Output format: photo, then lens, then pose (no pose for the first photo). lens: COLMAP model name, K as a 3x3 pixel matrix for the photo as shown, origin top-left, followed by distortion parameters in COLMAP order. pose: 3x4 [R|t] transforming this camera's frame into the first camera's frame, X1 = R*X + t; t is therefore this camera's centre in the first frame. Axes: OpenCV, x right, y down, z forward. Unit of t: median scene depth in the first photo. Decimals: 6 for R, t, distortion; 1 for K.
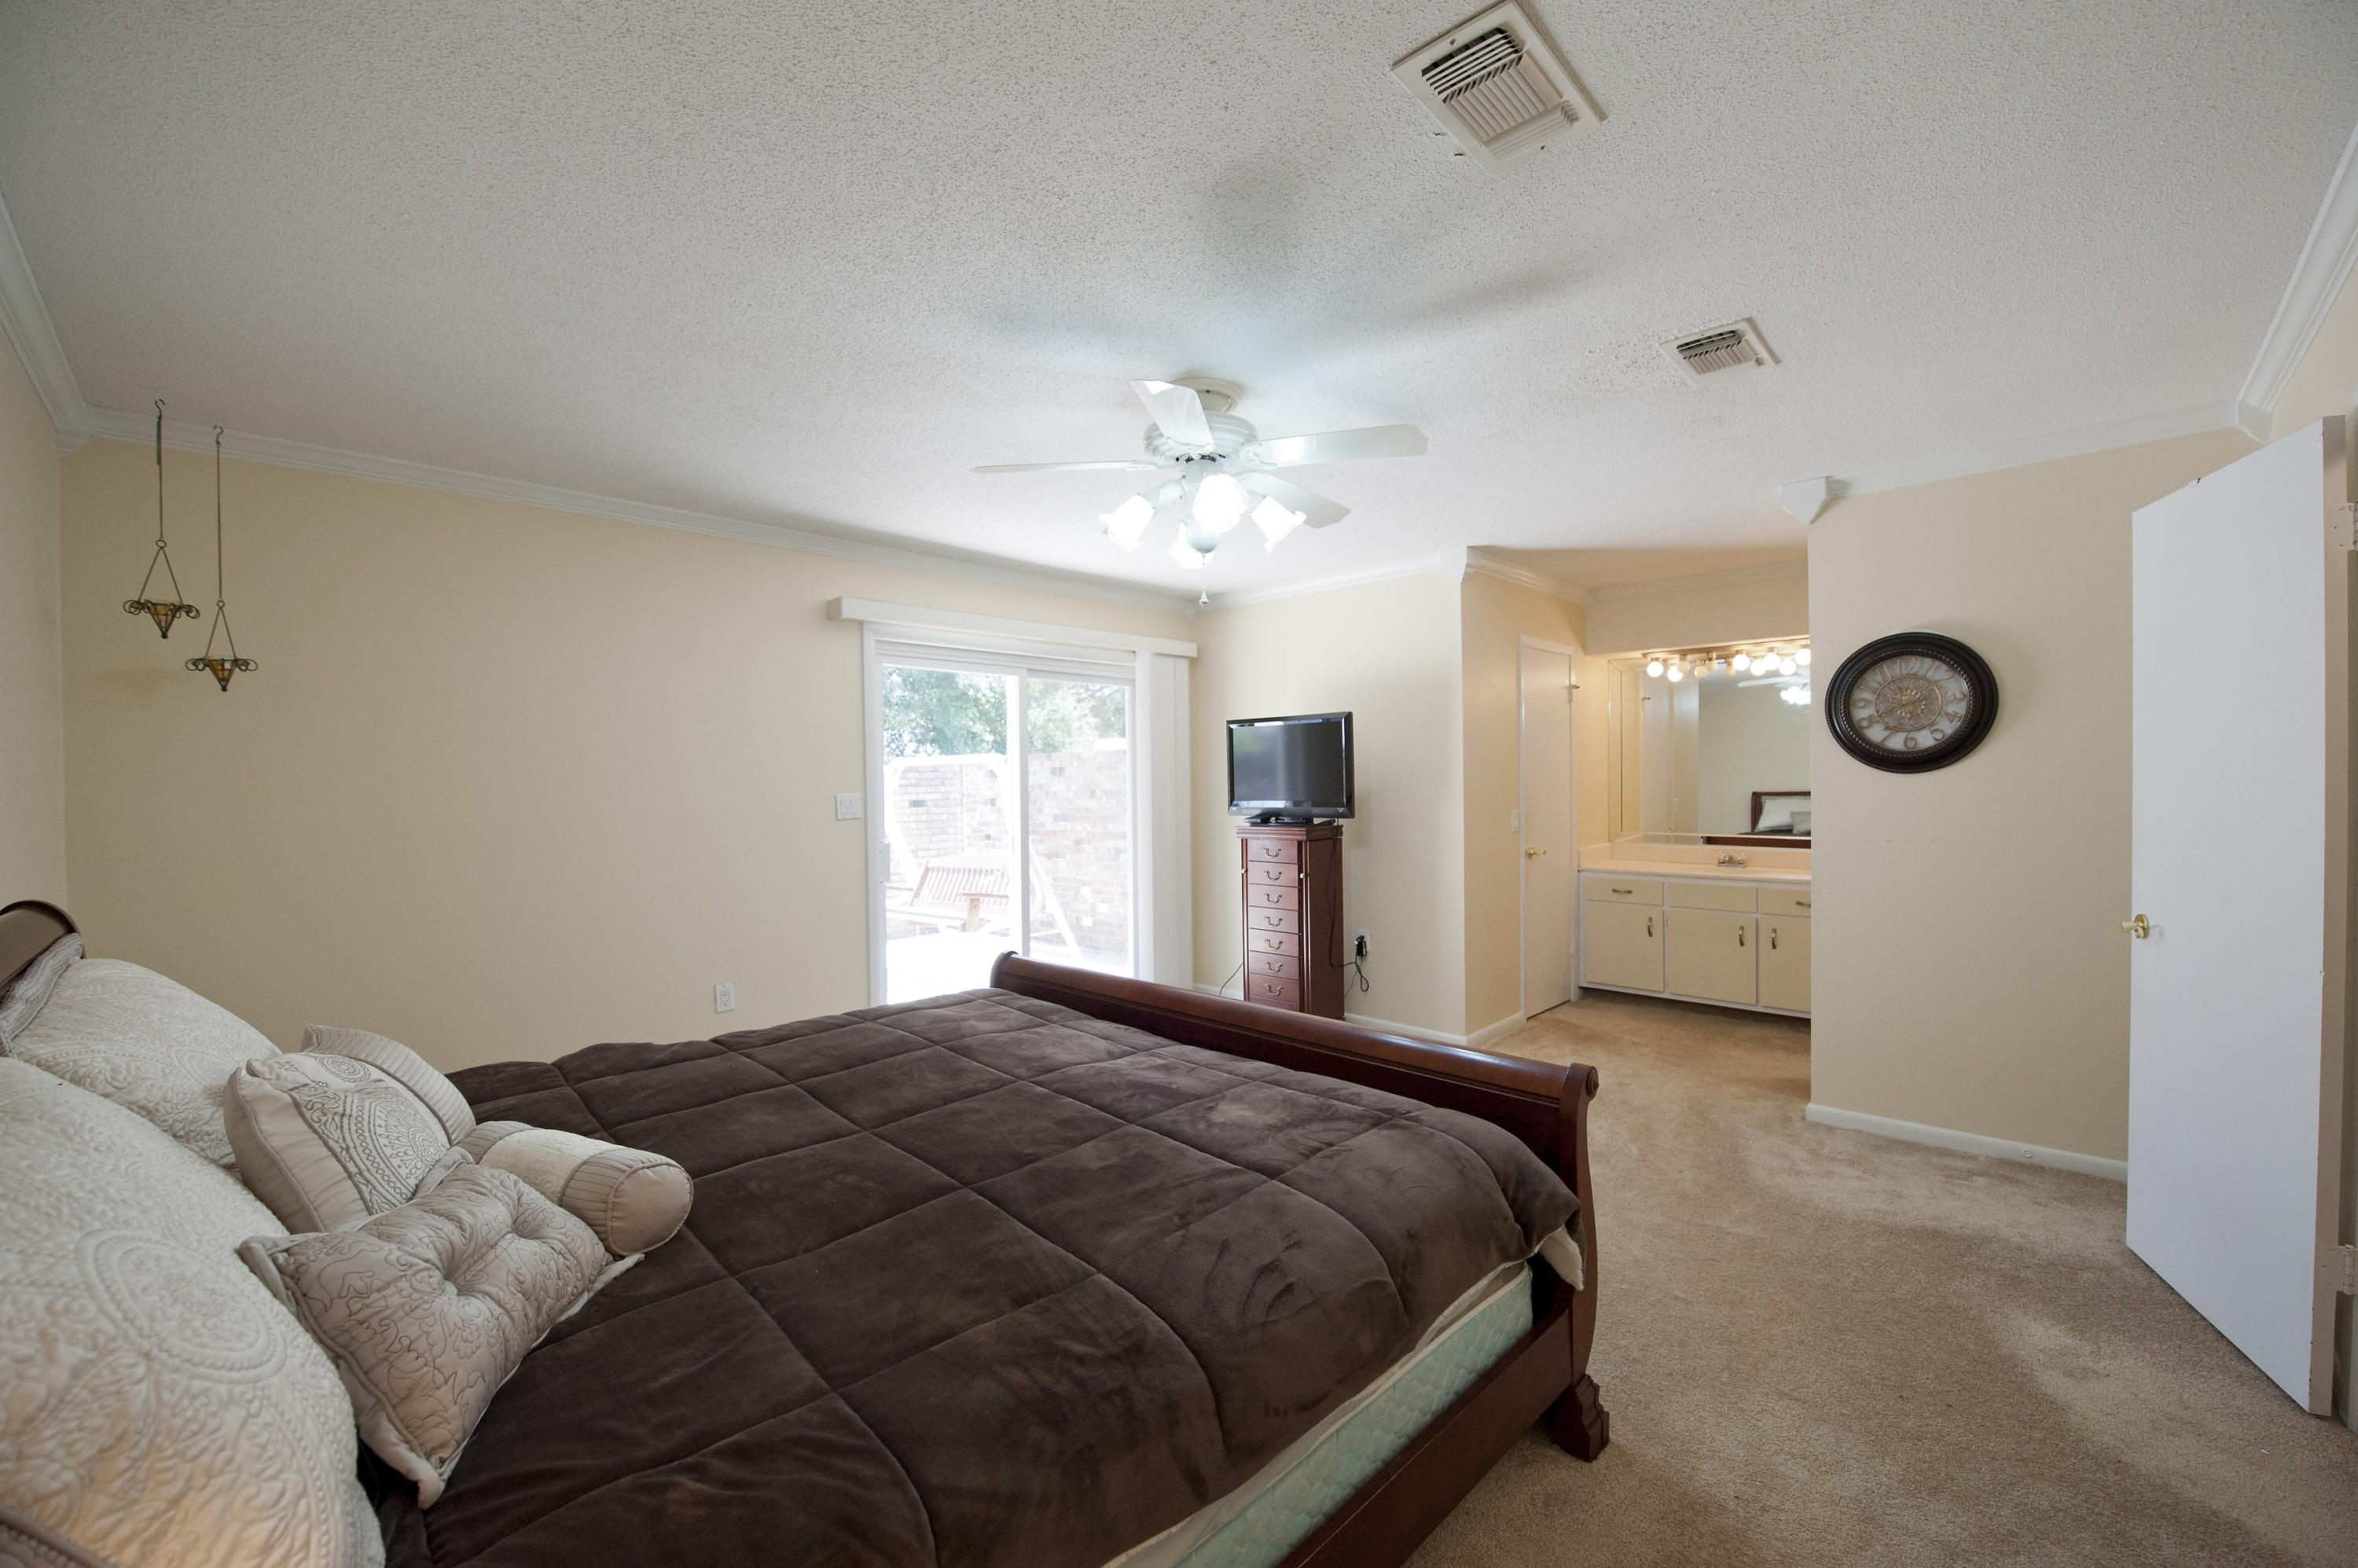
lens RADIAL K [[959.1, 0, 1169.8], [0, 959.1, 784.0], [0, 0, 1]] dist [-0.015648, -0.001832]
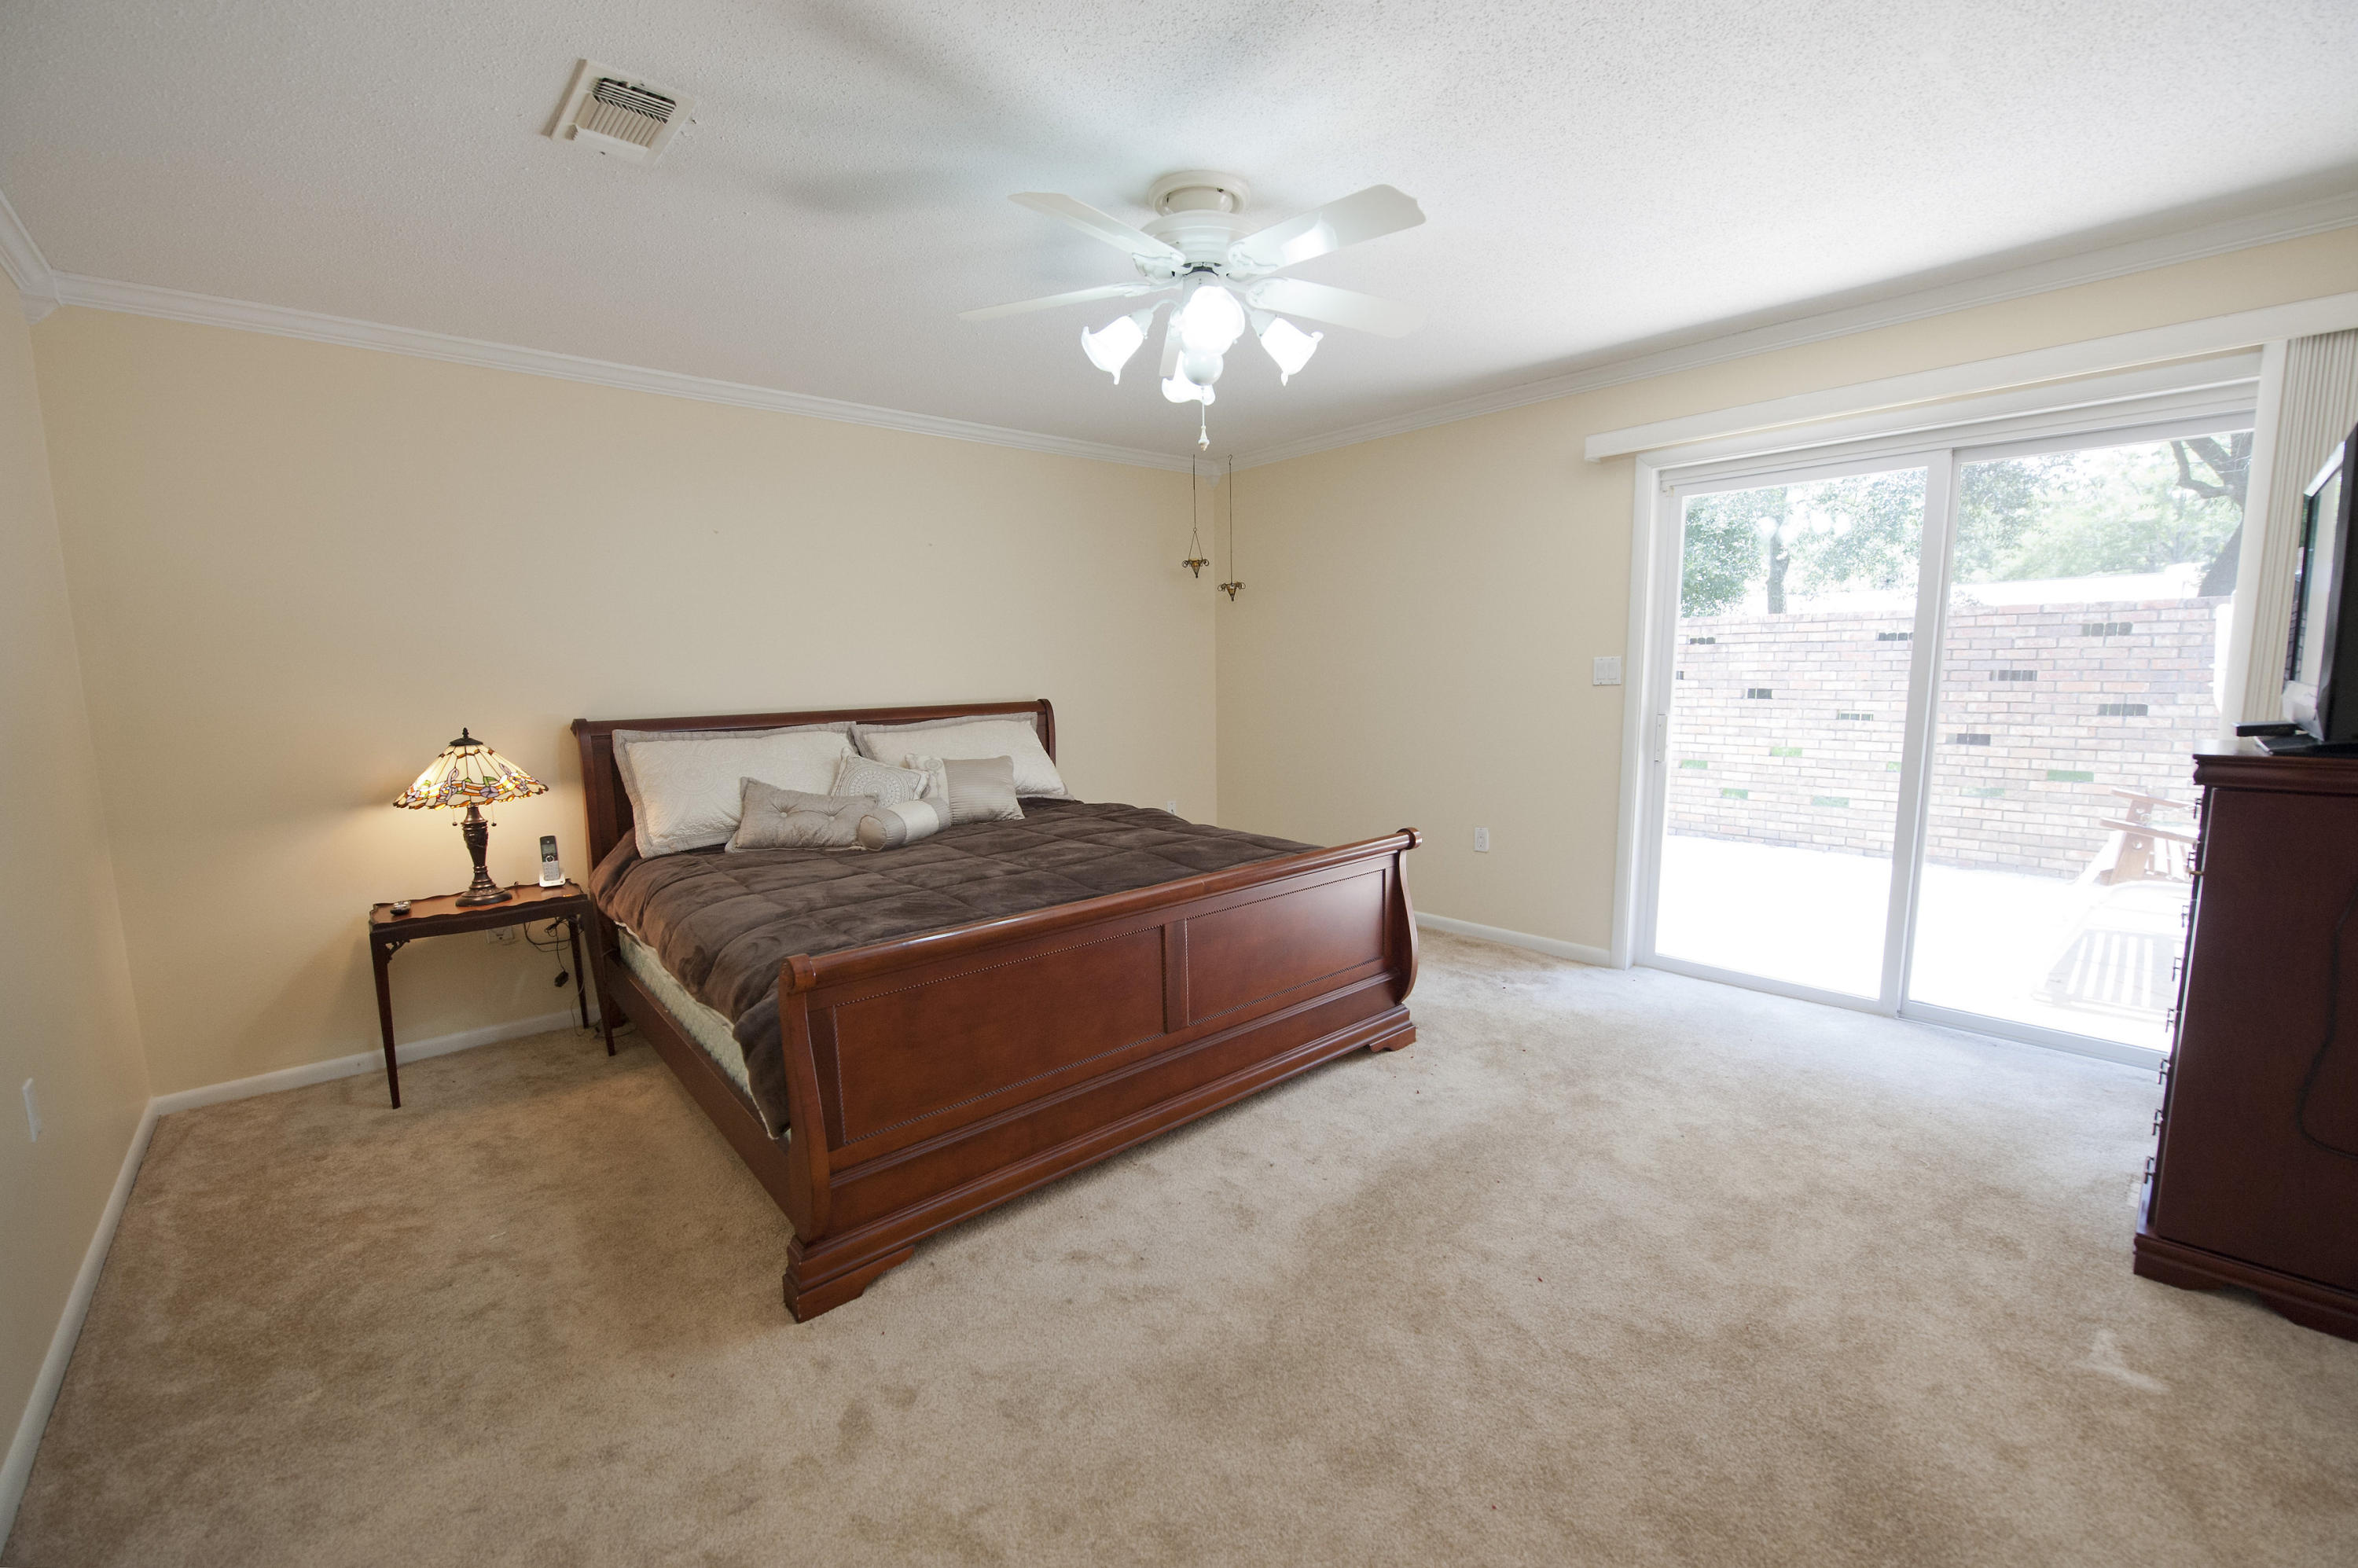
lens RADIAL K [[959.1, 0, 1176.1], [0, 959.1, 804.3], [0, 0, 1]] dist [-0.015648, -0.001832]
pose [[-0.043035, 0.151467, -0.987525, 0.944144], [0.008429, 0.988461, 0.151243, 0.010362], [0.999038, -0.001815, -0.043815, 0.987466]]
